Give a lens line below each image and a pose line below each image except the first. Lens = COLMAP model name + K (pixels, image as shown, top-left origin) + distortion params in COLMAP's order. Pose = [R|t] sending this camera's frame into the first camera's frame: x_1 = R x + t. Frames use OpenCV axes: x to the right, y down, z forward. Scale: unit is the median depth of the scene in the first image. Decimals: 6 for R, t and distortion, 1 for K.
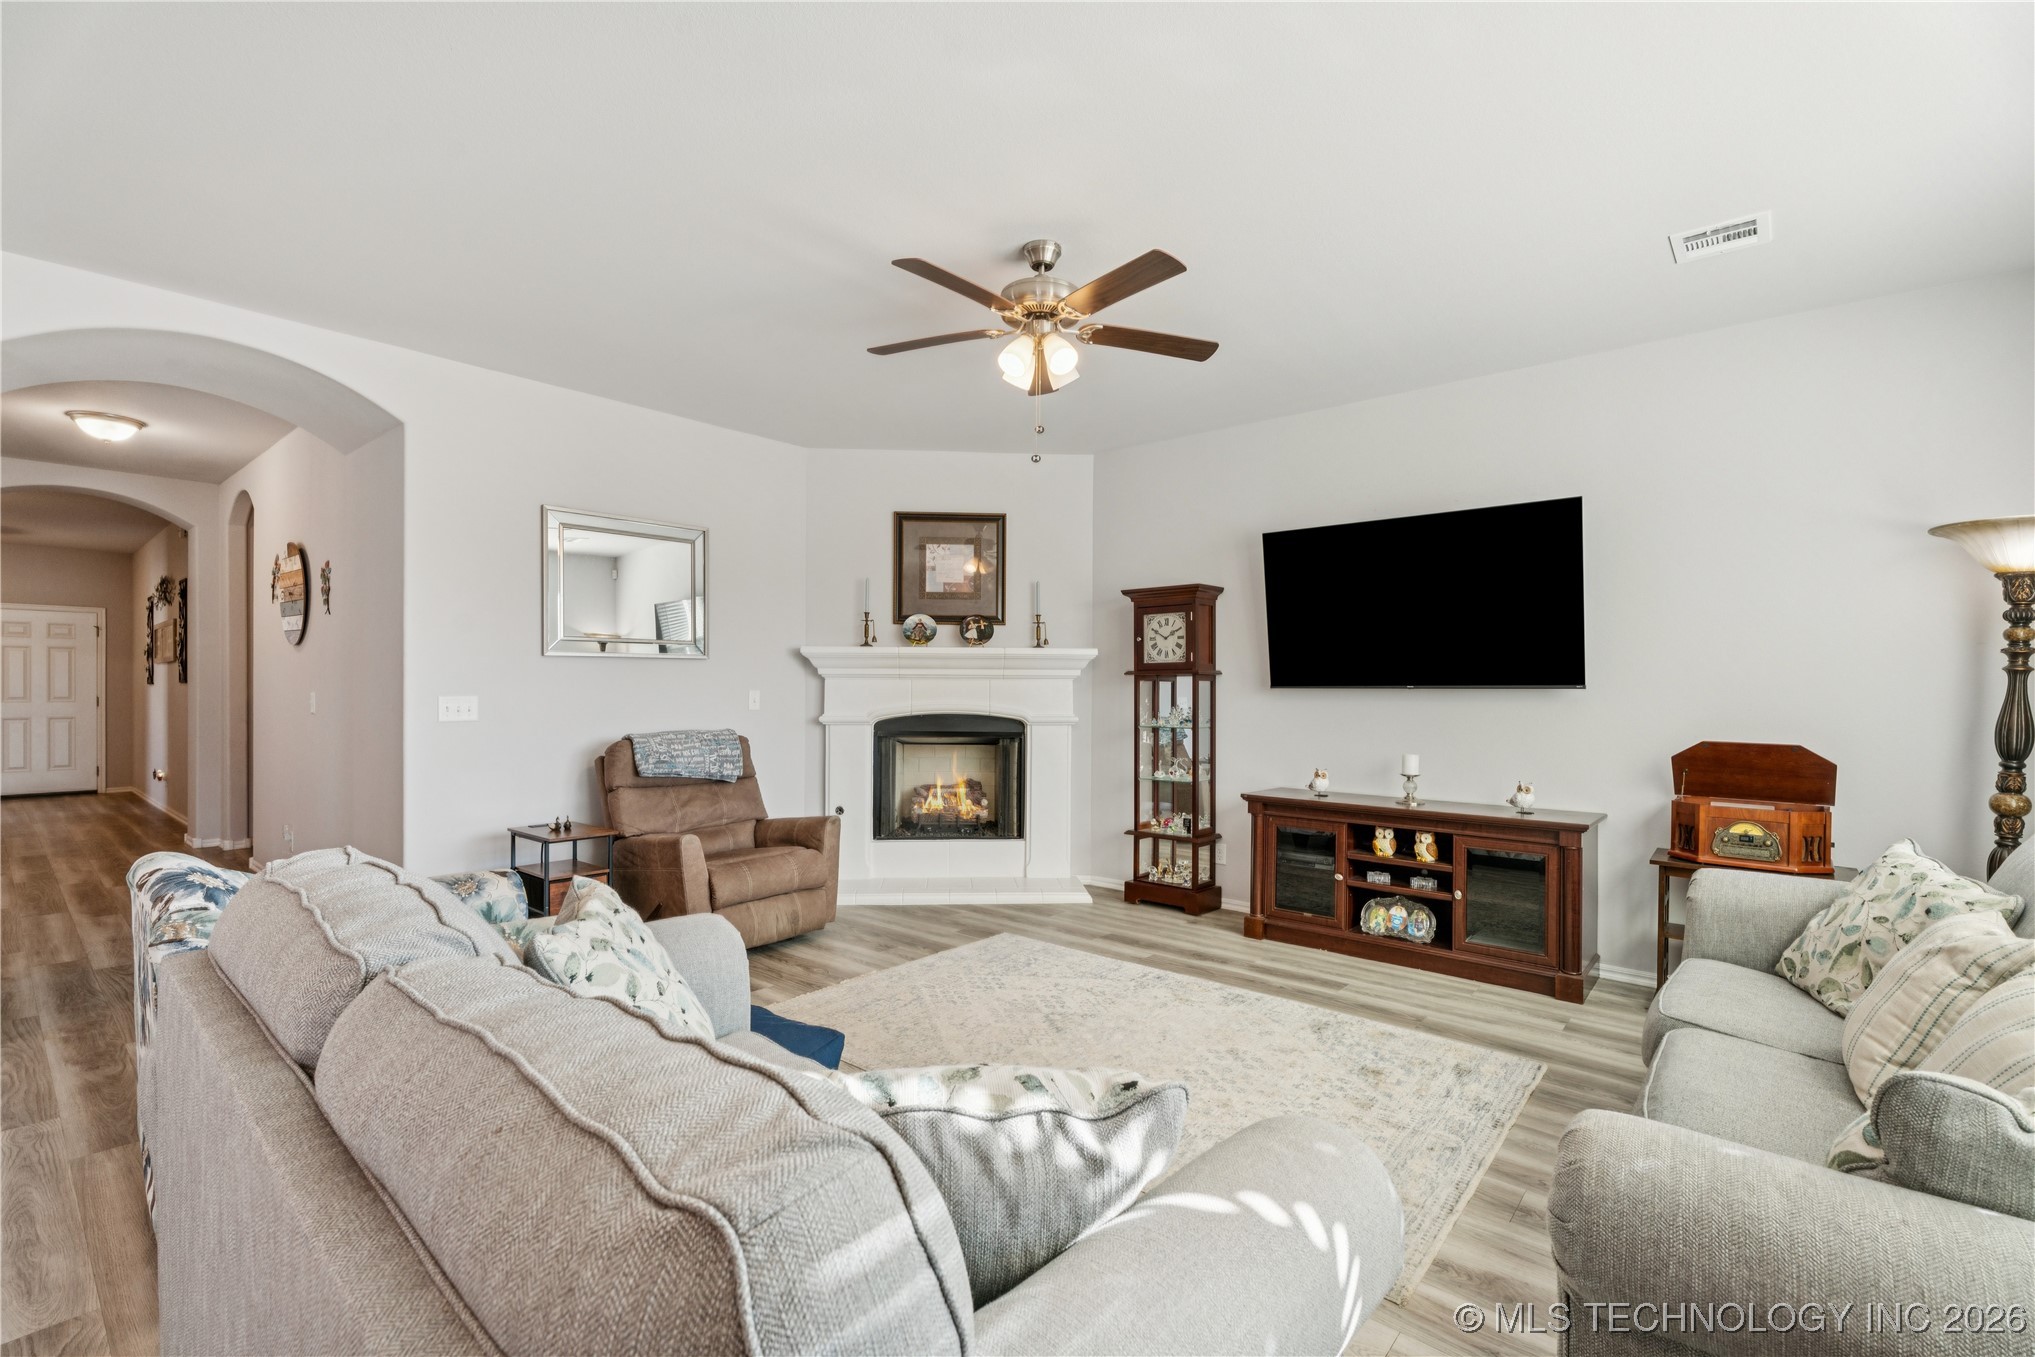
lens RADIAL K [[904.5, 0, 1014.5], [0, 904.5, 688.5], [0, 0, 1]] dist [0.001602, 0.001076]
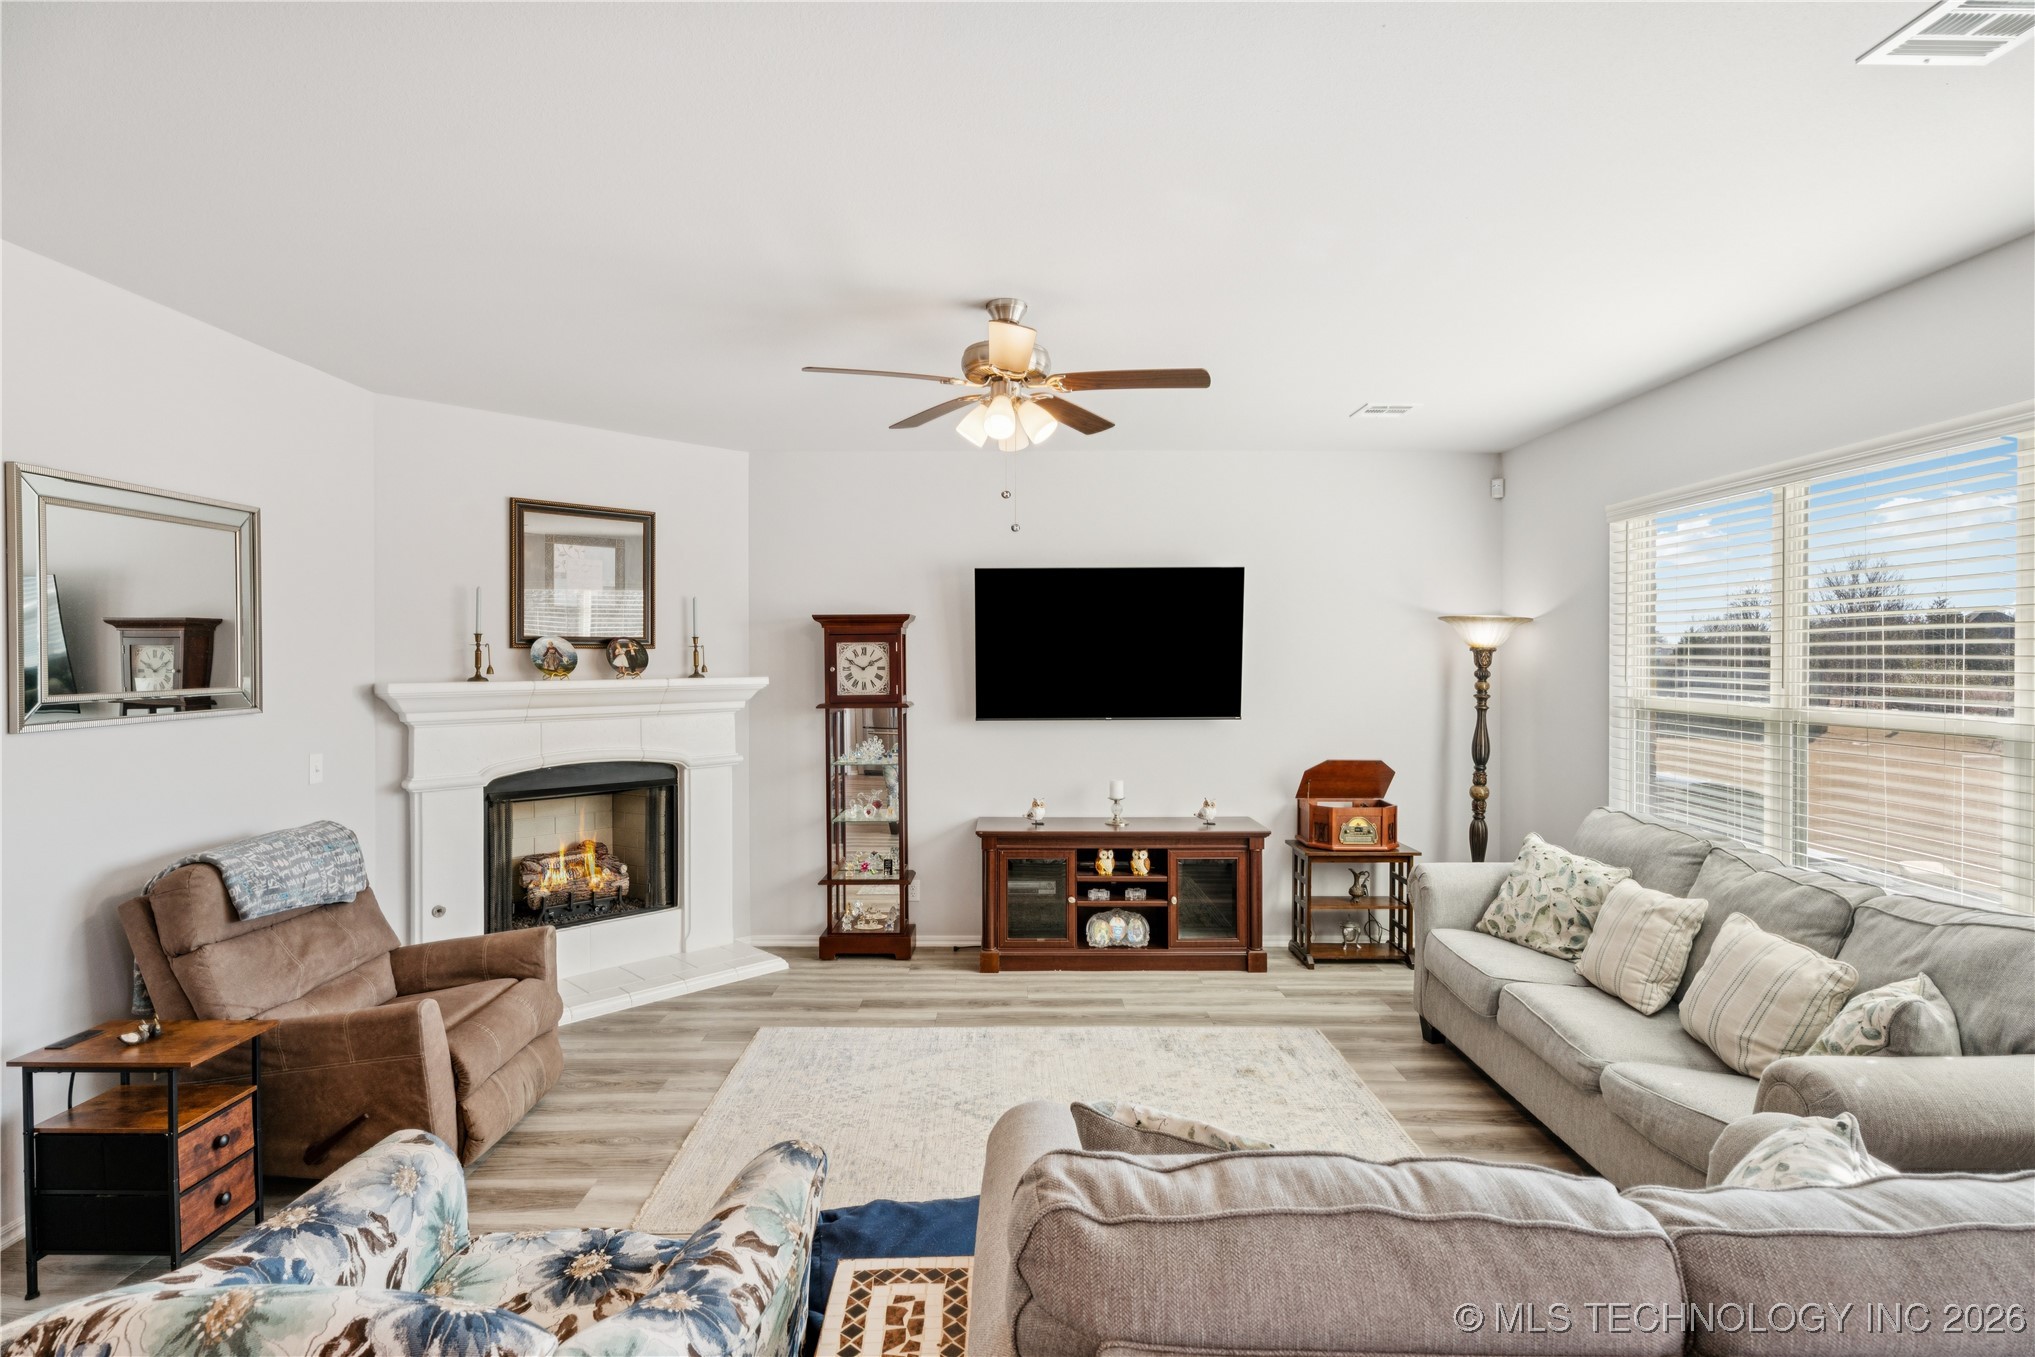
lens RADIAL K [[1002.4, 0, 1011.0], [0, 1002.4, 650.7], [0, 0, 1]] dist [-0.011461, 0.004021]
pose [[0.759179, -0.003728, 0.650871, -0.439857], [0.005635, 0.999984, -0.000844, -0.081800], [-0.650858, 0.004308, 0.759188, 0.130898]]
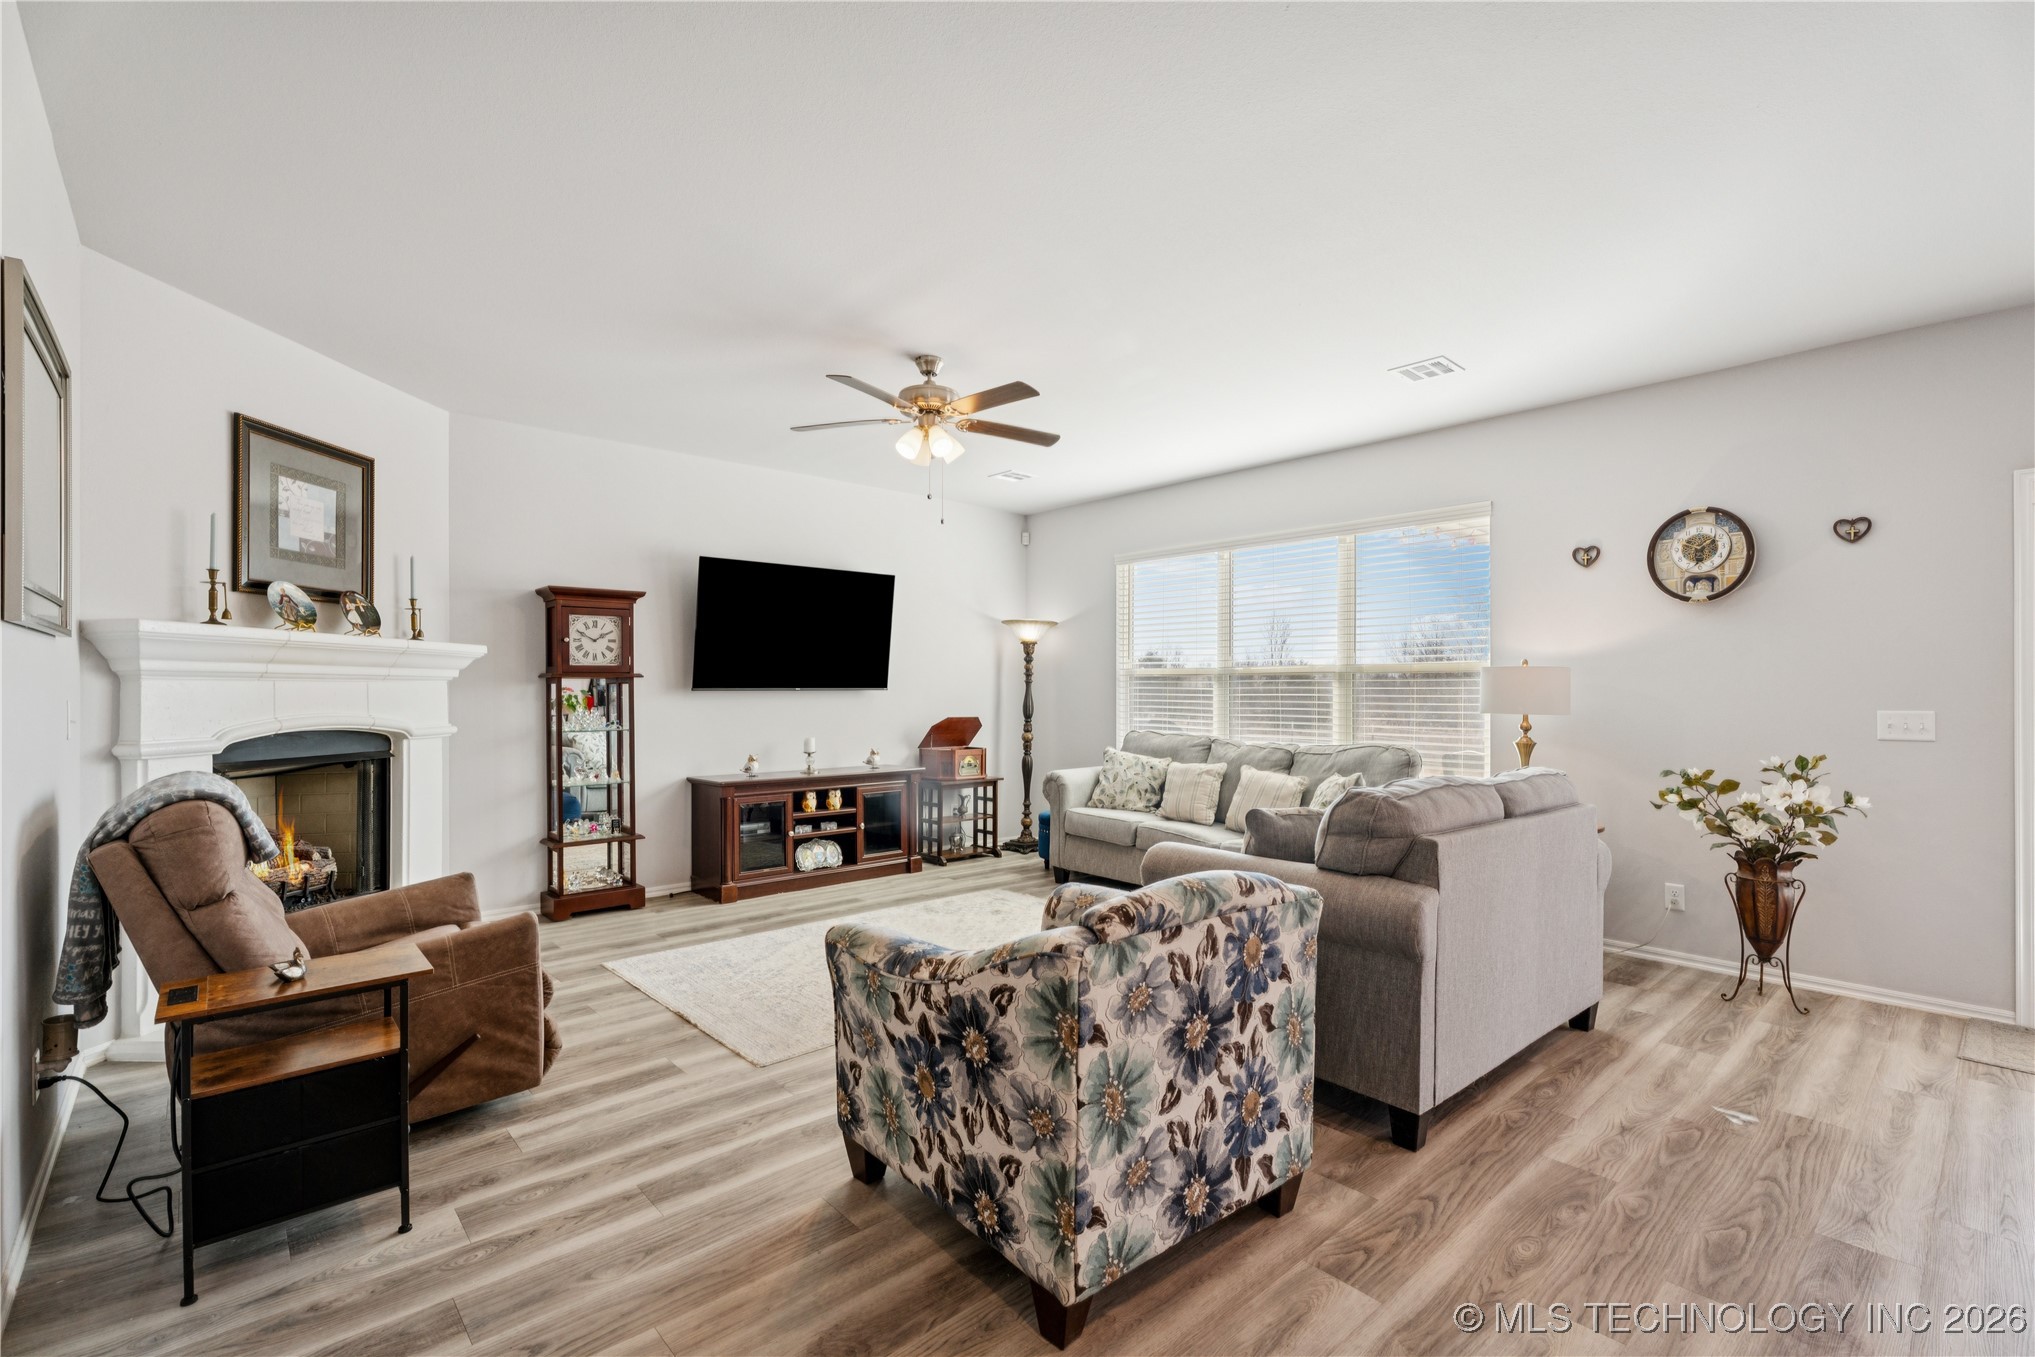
lens RADIAL K [[904.5, 0, 1019.2], [0, 904.5, 677.5], [0, 0, 1]] dist [0.001602, 0.001076]
pose [[0.125380, 0.007593, 0.992080, -0.848968], [0.000741, 0.999970, -0.007747, -0.008100], [-0.992108, 0.001706, 0.125371, 0.470369]]
